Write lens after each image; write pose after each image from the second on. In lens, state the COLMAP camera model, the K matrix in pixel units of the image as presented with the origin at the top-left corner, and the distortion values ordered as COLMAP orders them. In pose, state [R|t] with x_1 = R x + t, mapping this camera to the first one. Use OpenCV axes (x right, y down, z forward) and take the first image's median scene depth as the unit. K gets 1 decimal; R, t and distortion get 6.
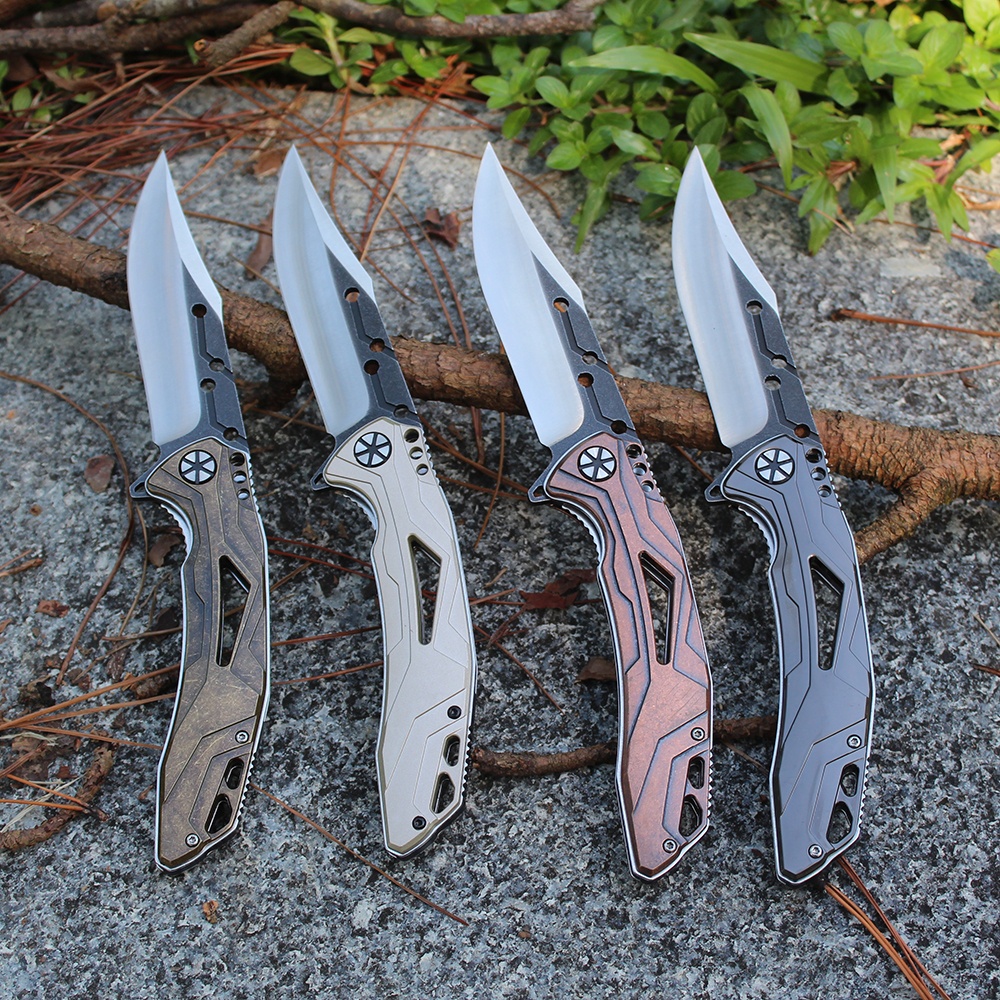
lens RADIAL K [[2035.4, 0, 500.3], [0, 2035.4, 498.8], [0, 0, 1]] dist [-0.060612, 0.000000]
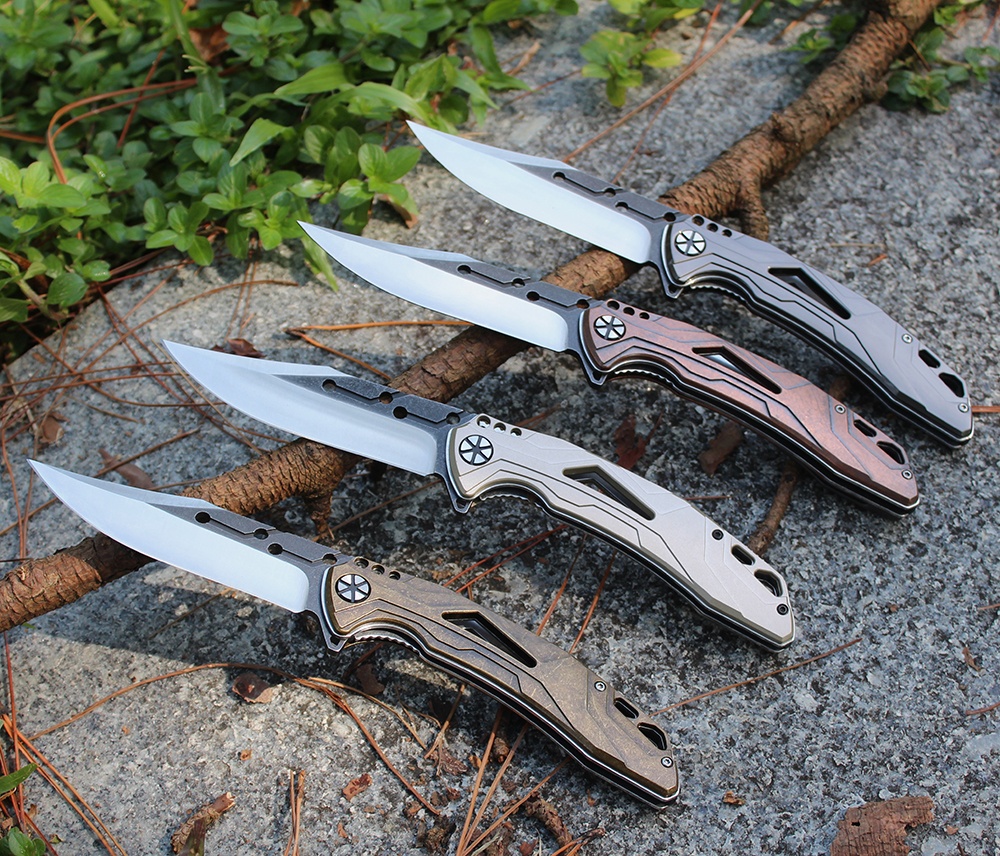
lens RADIAL K [[1760.1, 0, 500.7], [0, 1760.1, 429.2], [0, 0, 1]] dist [-0.053149, 0.000000]
pose [[0.573872, -0.637131, 0.514523, -0.582771], [0.689161, 0.715120, 0.116875, -0.145450], [-0.442411, 0.287518, 0.849474, 0.169822]]
